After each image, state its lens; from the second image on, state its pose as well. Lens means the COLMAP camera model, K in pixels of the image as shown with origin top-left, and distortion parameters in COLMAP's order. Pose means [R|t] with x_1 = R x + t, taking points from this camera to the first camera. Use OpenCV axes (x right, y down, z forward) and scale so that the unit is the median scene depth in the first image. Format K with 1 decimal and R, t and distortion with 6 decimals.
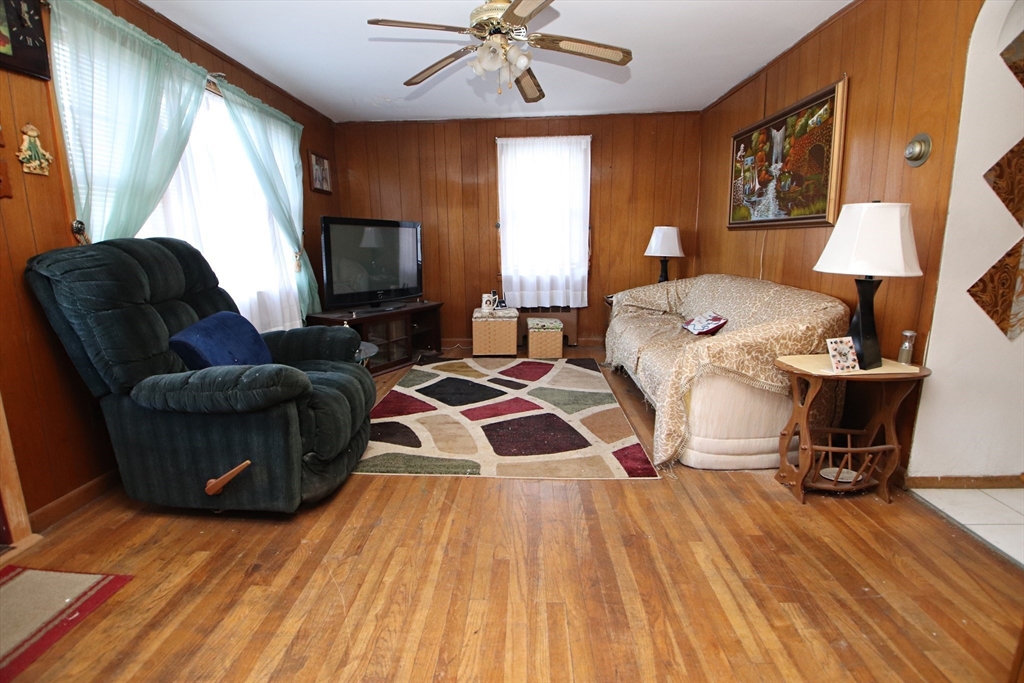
lens RADIAL K [[485.7, 0, 488.2], [0, 485.7, 337.0], [0, 0, 1]] dist [0.004944, -0.018678]
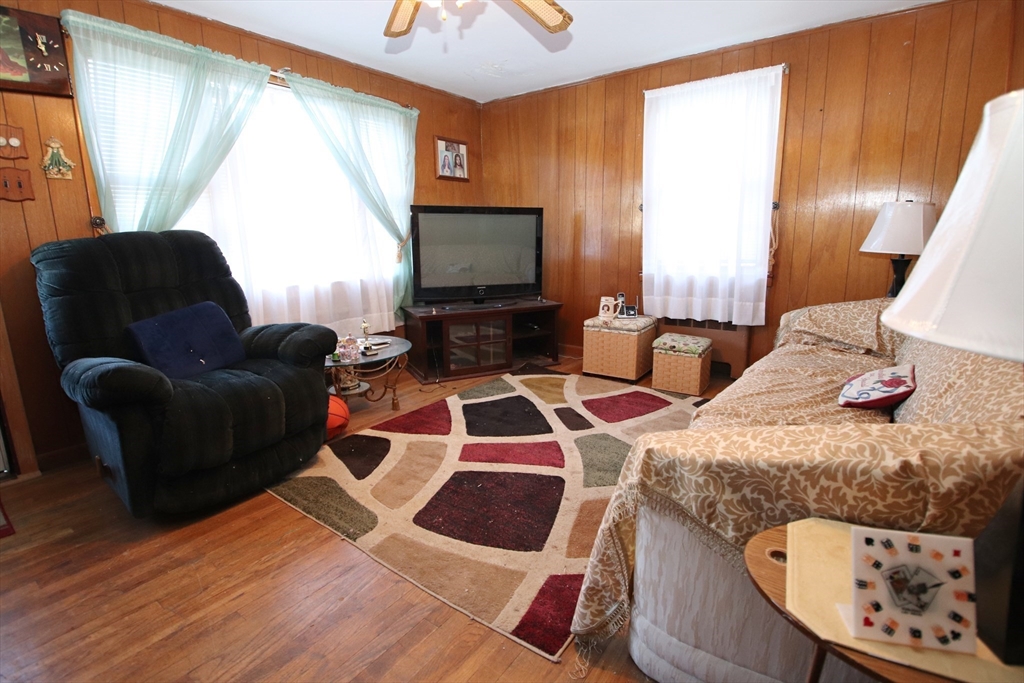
lens RADIAL K [[485.7, 0, 491.1], [0, 485.7, 335.3], [0, 0, 1]] dist [0.004944, -0.018678]
pose [[0.828372, 0.111261, -0.549018, 0.390517], [-0.099179, 0.993724, 0.051738, -0.069673], [0.551328, 0.011593, 0.834208, 0.347358]]
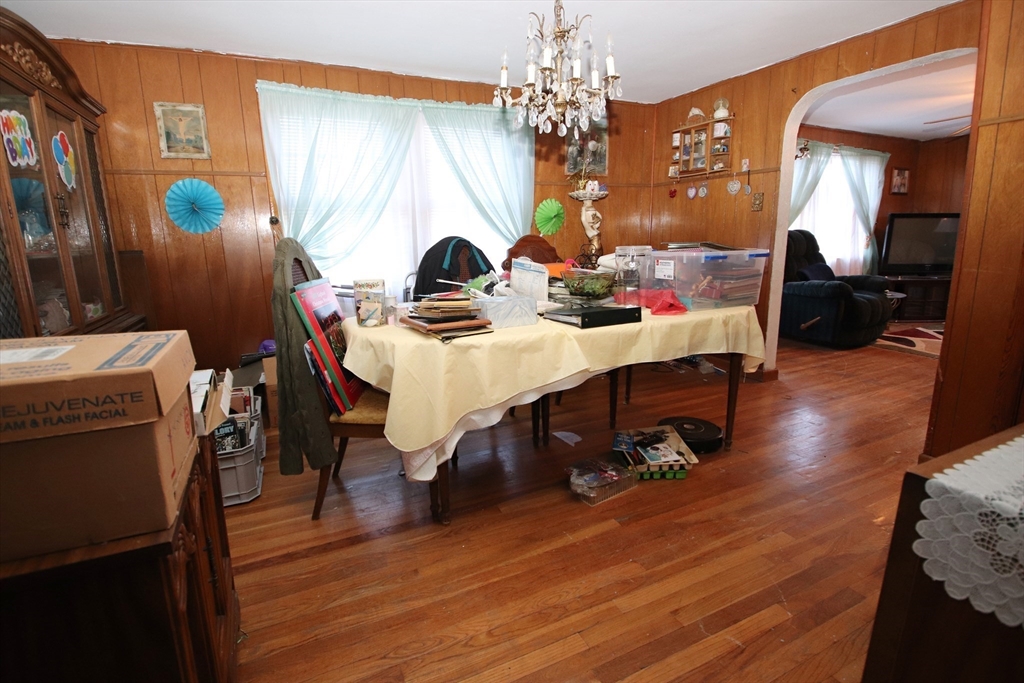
lens RADIAL K [[485.7, 0, 517.1], [0, 485.7, 341.5], [0, 0, 1]] dist [0.004944, -0.018678]
pose [[0.527400, 0.185522, -0.829115, 0.462360], [-0.147189, 0.981064, 0.125894, 0.163262], [0.836771, 0.055640, 0.544719, -0.983862]]
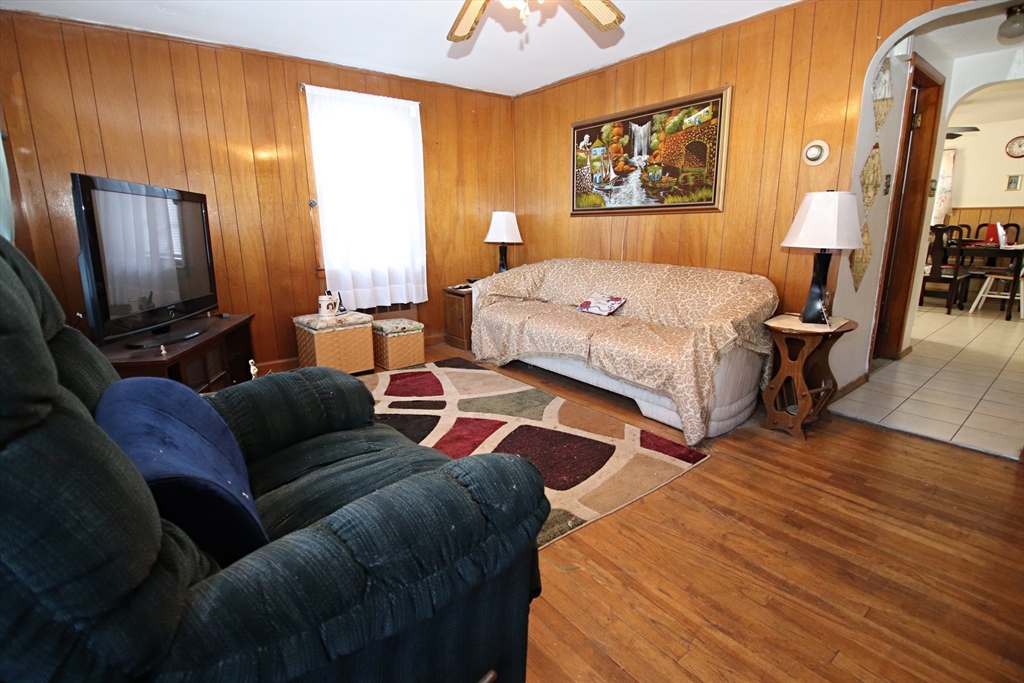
lens RADIAL K [[485.7, 0, 505.9], [0, 485.7, 345.2], [0, 0, 1]] dist [0.004944, -0.018678]
pose [[0.744691, -0.149139, 0.650533, -0.415733], [0.127930, 0.988537, 0.080181, -0.053308], [-0.655034, 0.023513, 0.755233, 0.355114]]
